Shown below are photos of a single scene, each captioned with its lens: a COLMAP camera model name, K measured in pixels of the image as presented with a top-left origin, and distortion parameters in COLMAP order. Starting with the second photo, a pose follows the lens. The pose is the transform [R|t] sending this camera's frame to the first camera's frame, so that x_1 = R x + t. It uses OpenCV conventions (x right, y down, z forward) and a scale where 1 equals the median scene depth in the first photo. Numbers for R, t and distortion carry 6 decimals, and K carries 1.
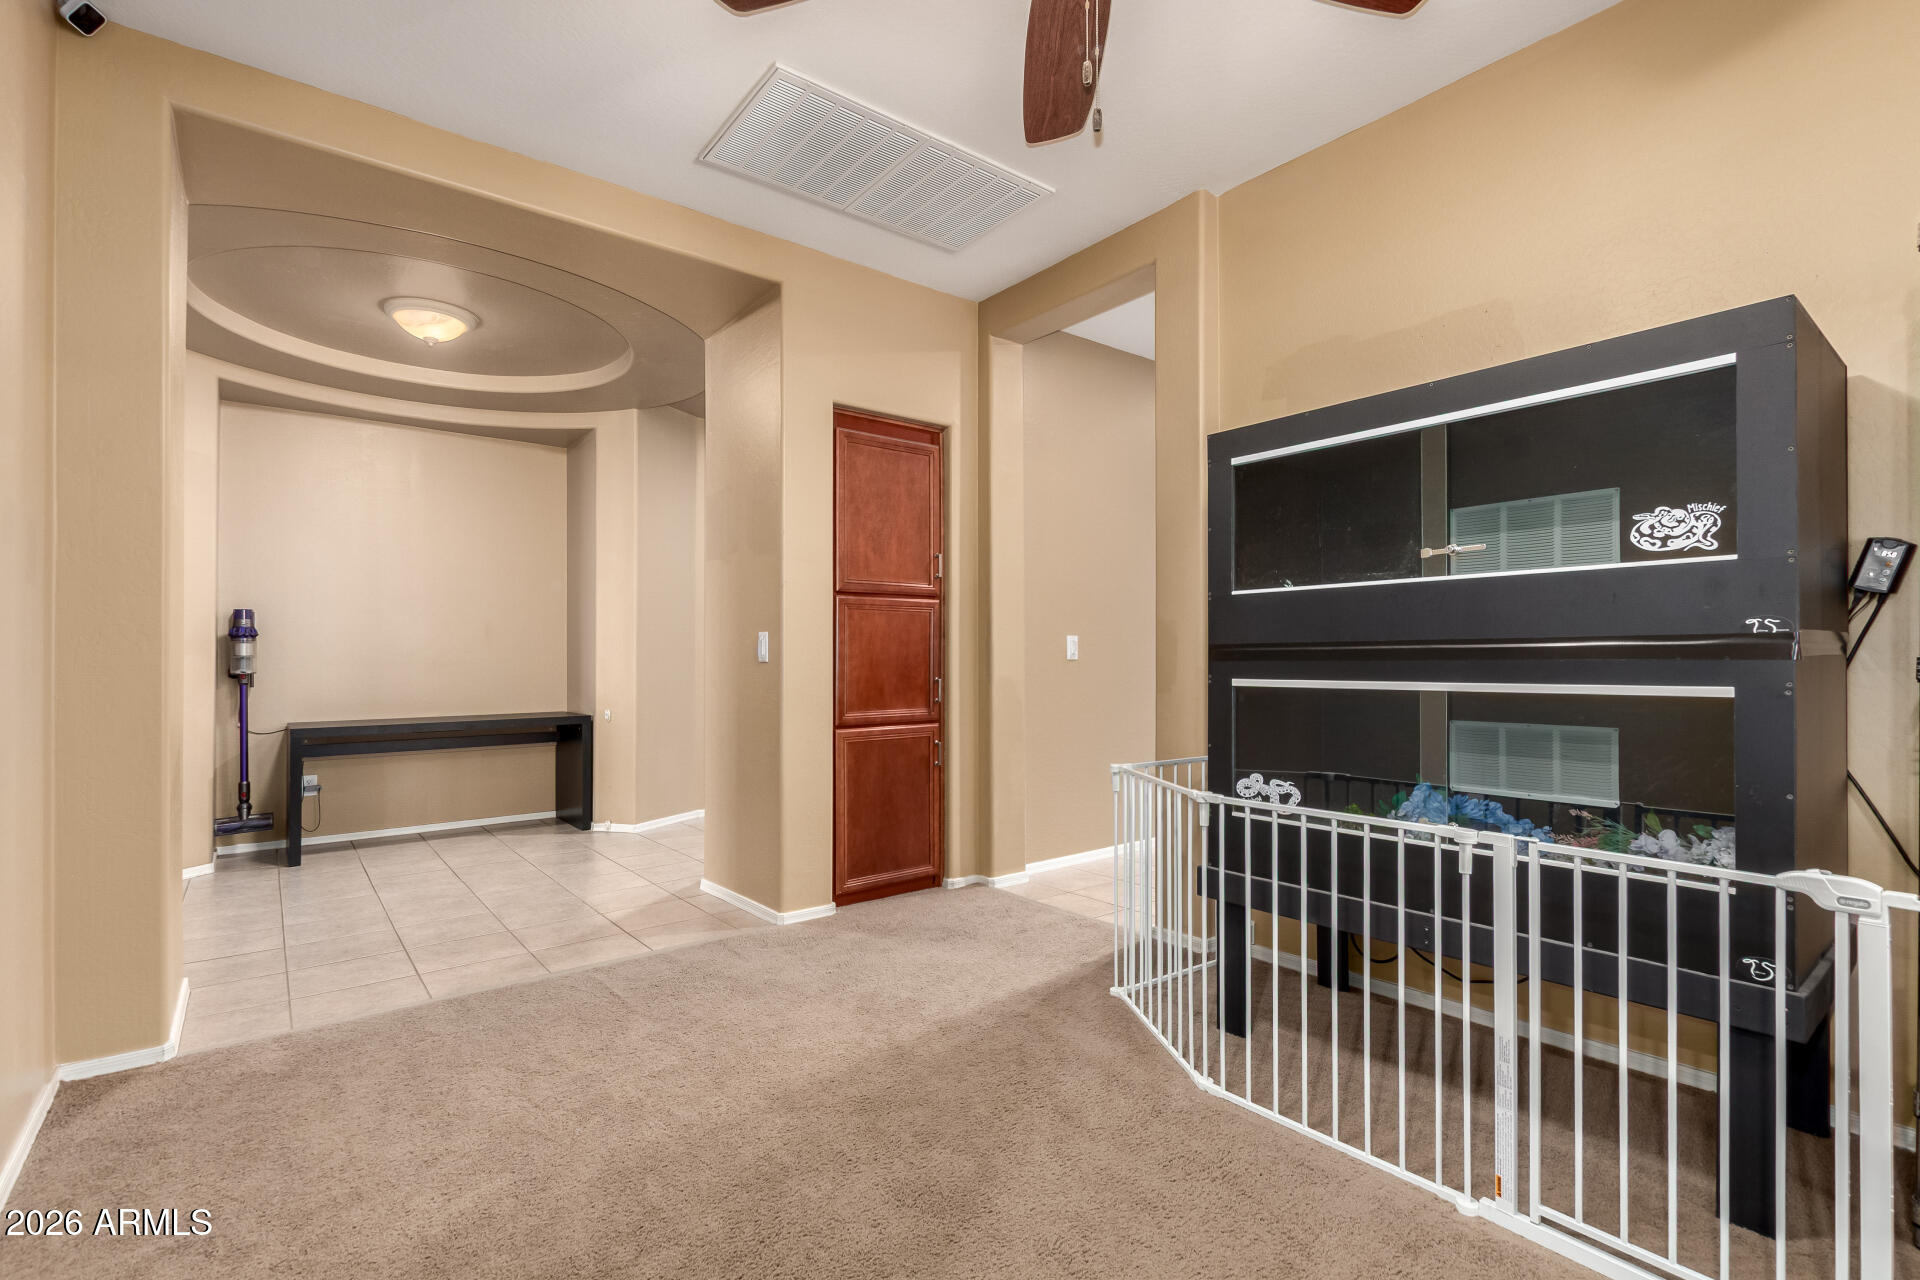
lens RADIAL K [[892.8, 0, 979.0], [0, 892.8, 652.2], [0, 0, 1]] dist [0.009910, -0.005742]
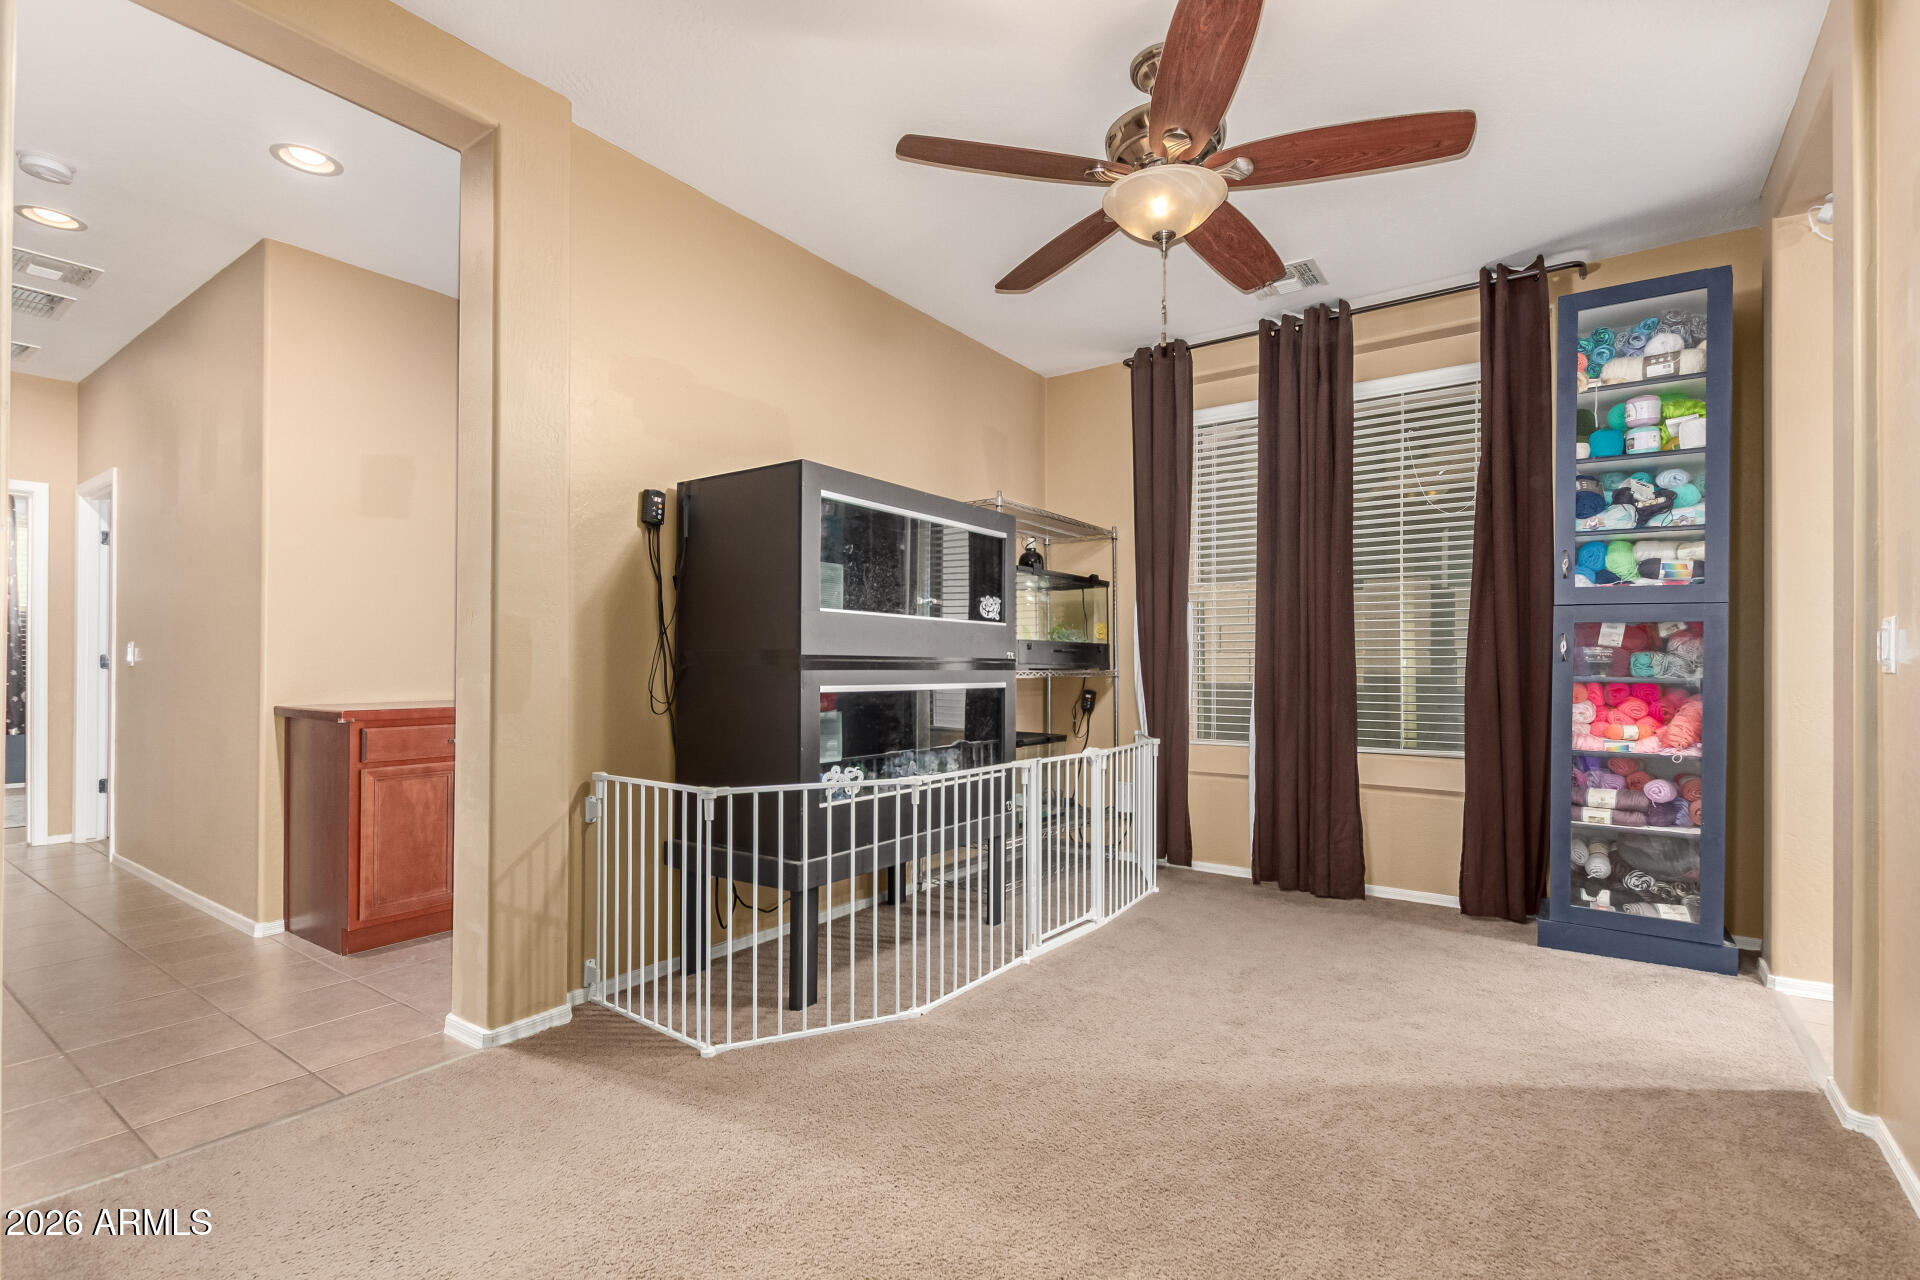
lens RADIAL K [[892.8, 0, 974.7], [0, 892.8, 656.1], [0, 0, 1]] dist [0.009910, -0.005742]
pose [[-0.288970, 0.021968, 0.957086, -0.941172], [-0.005581, 0.999681, -0.024631, 0.021489], [-0.957322, -0.012459, -0.288755, 1.262529]]
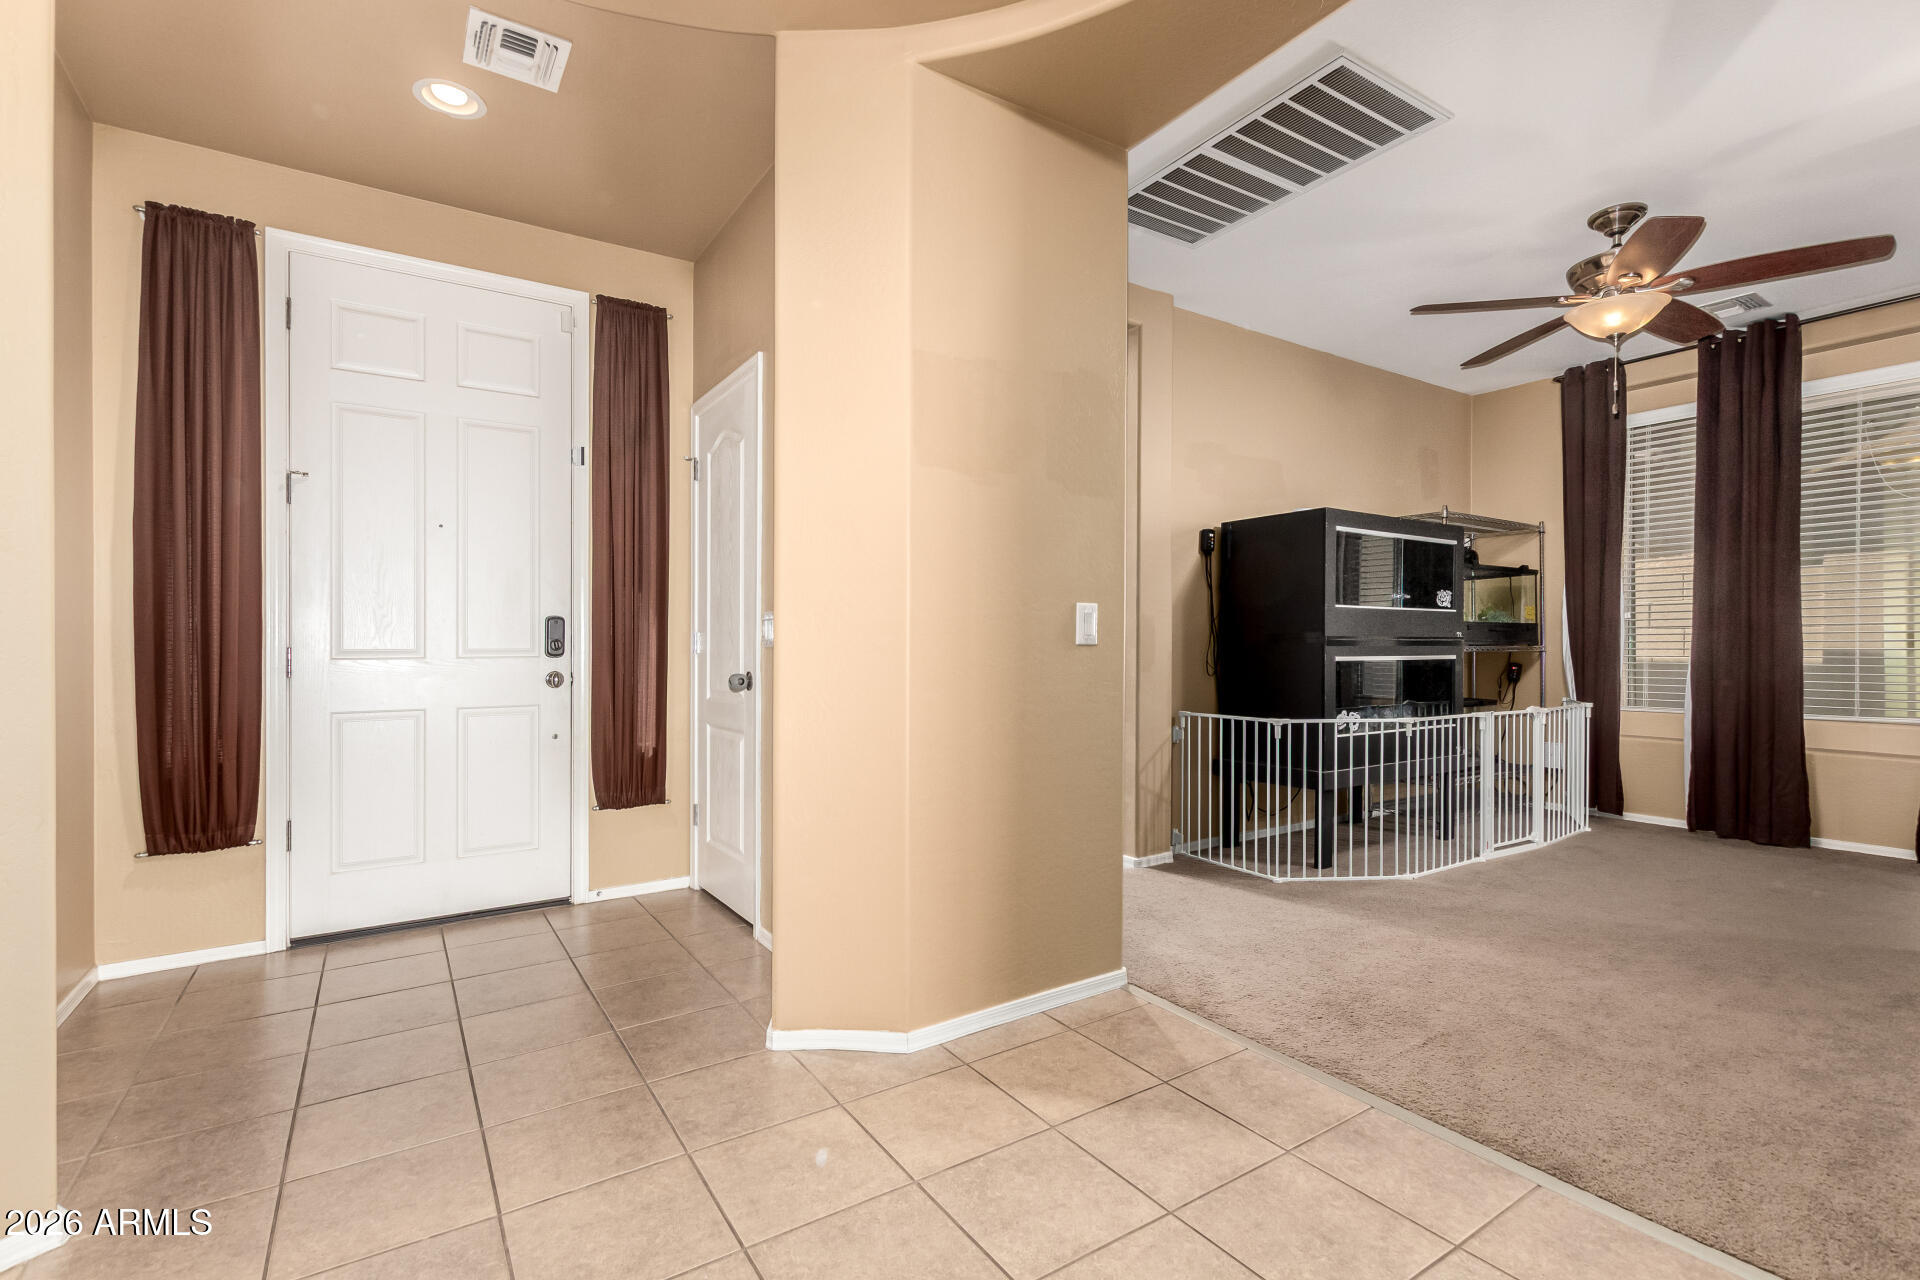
lens RADIAL K [[892.8, 0, 964.0], [0, 892.8, 653.6], [0, 0, 1]] dist [0.009910, -0.005742]
pose [[0.082215, 0.002372, 0.996612, -1.625772], [-0.004421, 0.999988, -0.002015, 0.034863], [-0.996605, -0.004241, 0.082225, 1.736784]]
